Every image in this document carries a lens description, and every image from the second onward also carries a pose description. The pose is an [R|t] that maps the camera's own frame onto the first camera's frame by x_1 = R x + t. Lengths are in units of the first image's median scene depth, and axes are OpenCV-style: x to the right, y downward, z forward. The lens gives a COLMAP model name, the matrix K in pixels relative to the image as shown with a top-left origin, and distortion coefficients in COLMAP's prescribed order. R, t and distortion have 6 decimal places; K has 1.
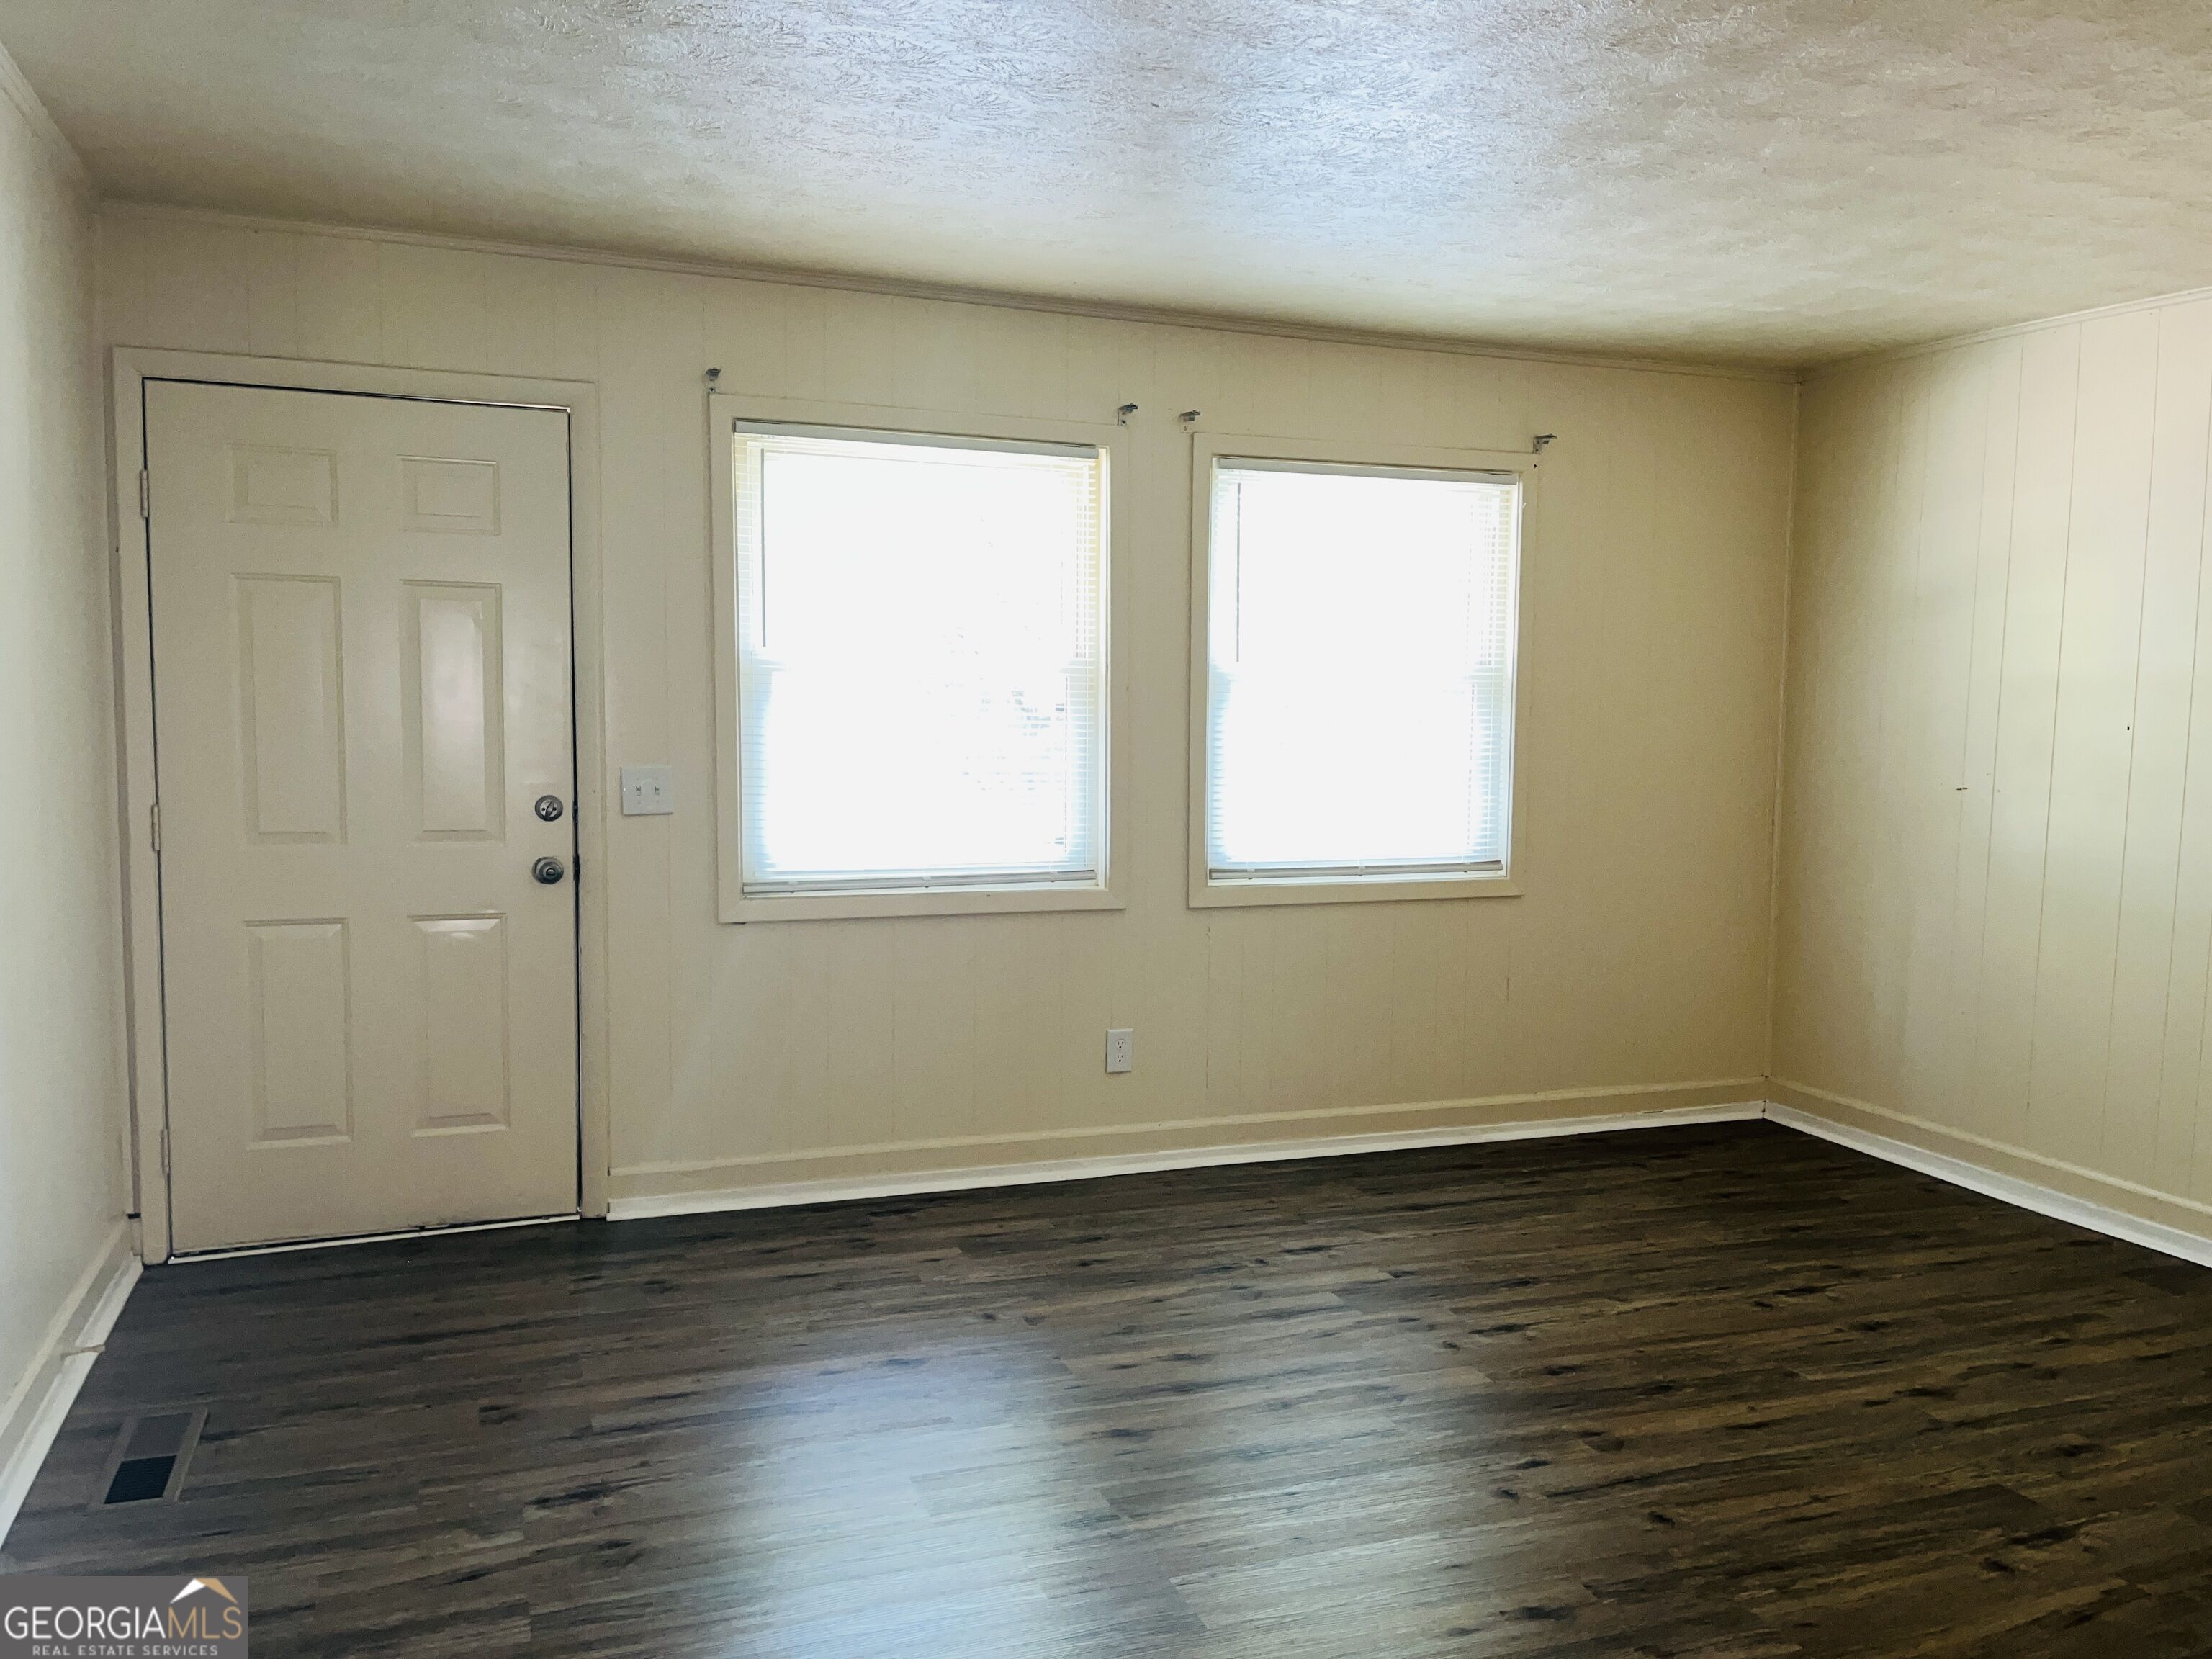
lens RADIAL K [[1707.9, 0, 1119.1], [0, 1707.9, 834.0], [0, 0, 1]] dist [0.047041, -0.035887]
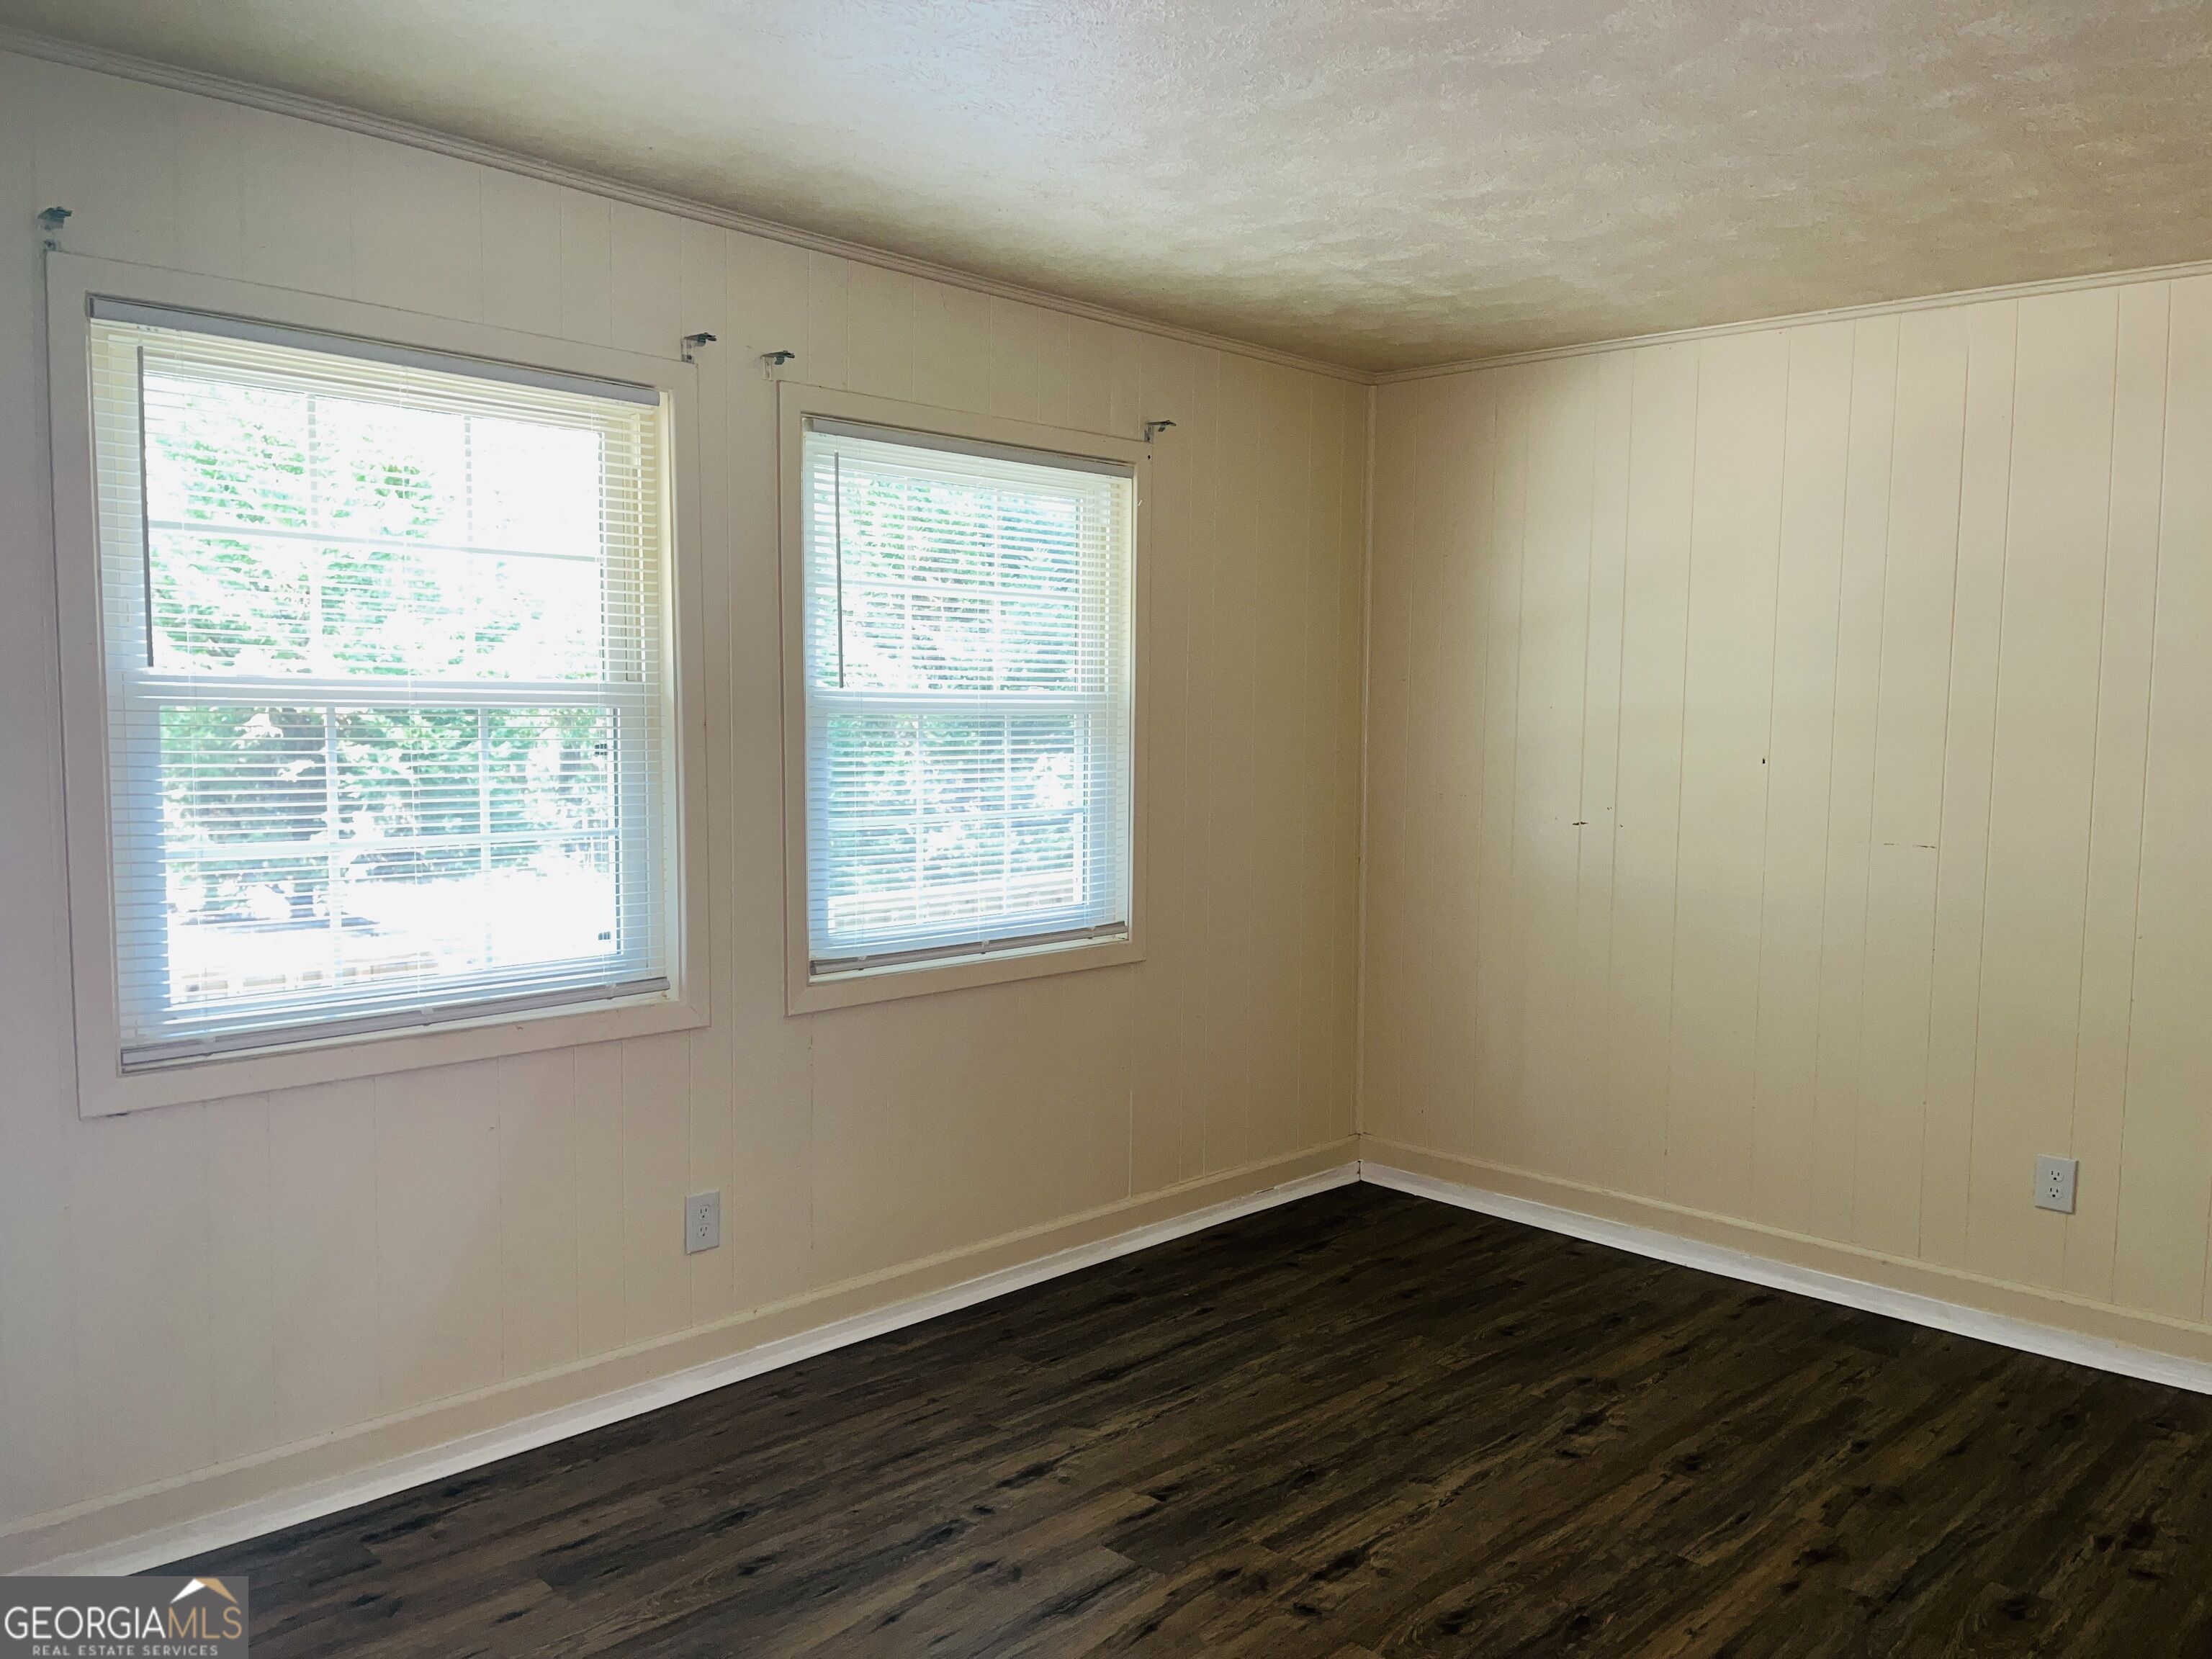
lens RADIAL K [[1712.8, 0, 1141.8], [0, 1712.8, 829.5], [0, 0, 1]] dist [0.101305, -0.132283]
pose [[0.907156, -0.032434, 0.419543, -0.157858], [0.033630, 0.999424, 0.004545, -0.043285], [-0.419449, 0.009986, 0.907724, 0.292044]]
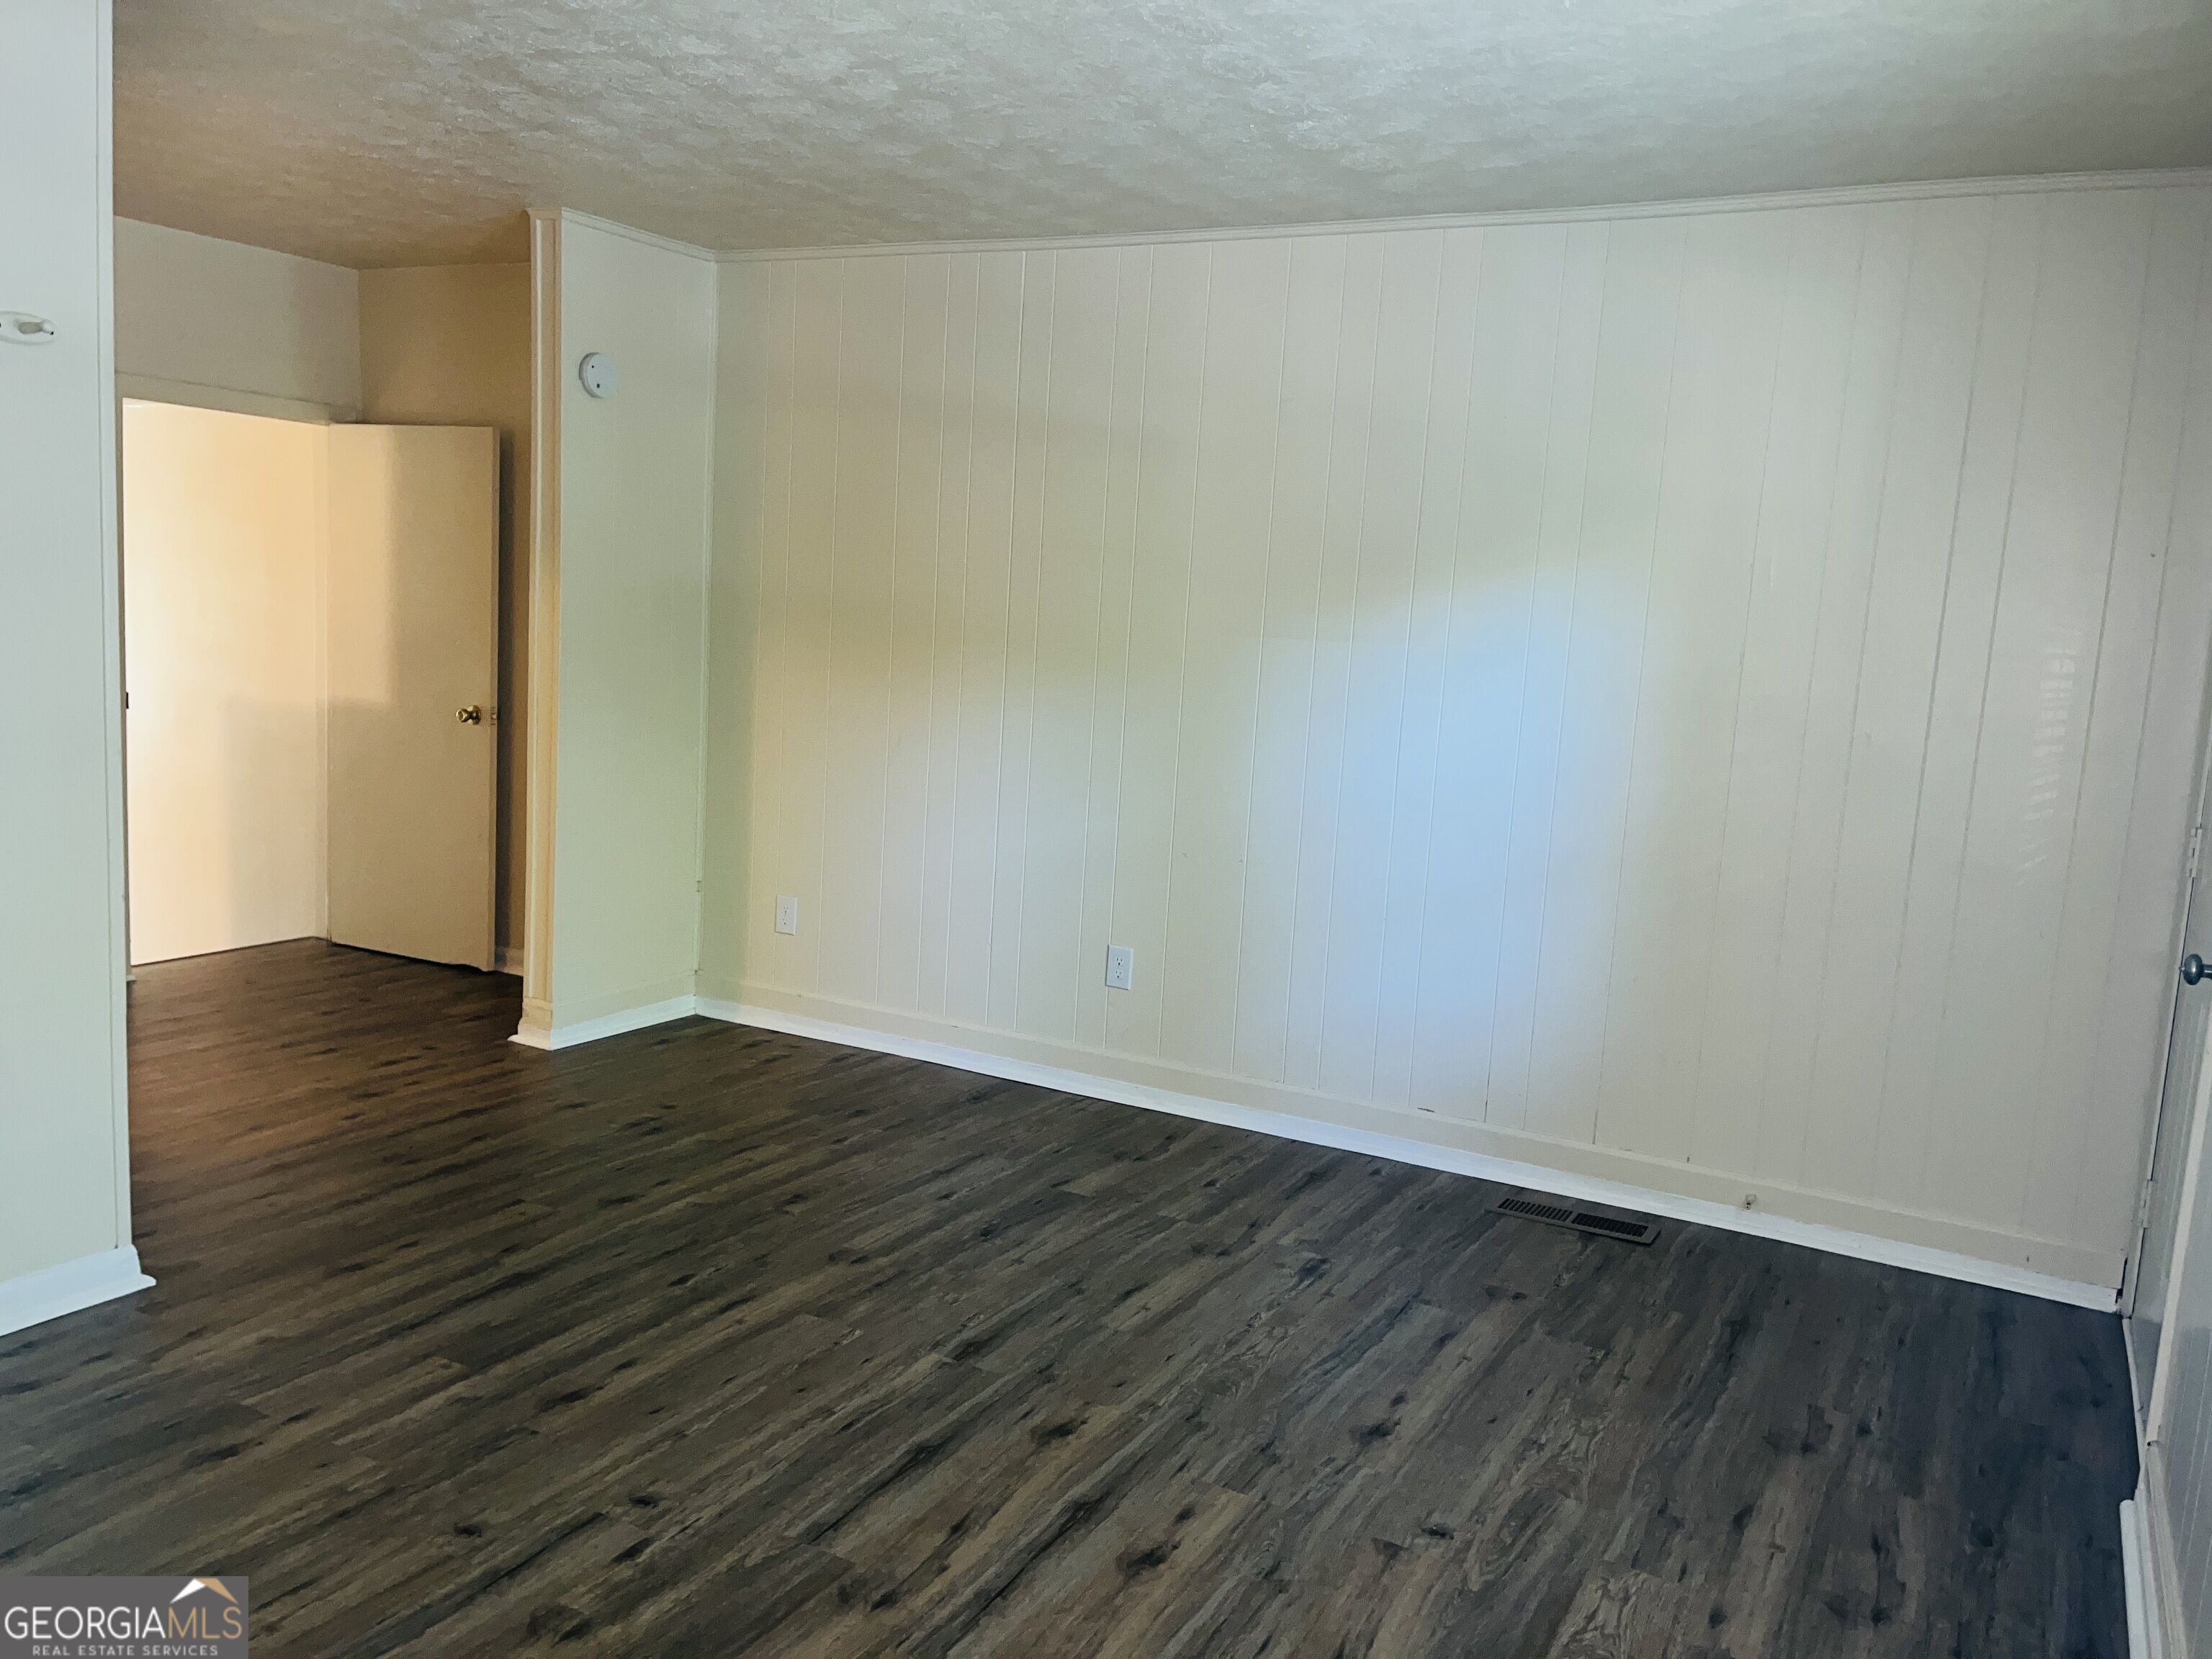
lens RADIAL K [[1707.9, 0, 1119.1], [0, 1707.9, 834.0], [0, 0, 1]] dist [0.047041, -0.035887]
pose [[-0.764693, 0.024503, -0.643929, 0.430222], [-0.116256, 0.977634, 0.175260, -0.101143], [0.633821, 0.208880, -0.744741, 1.244318]]
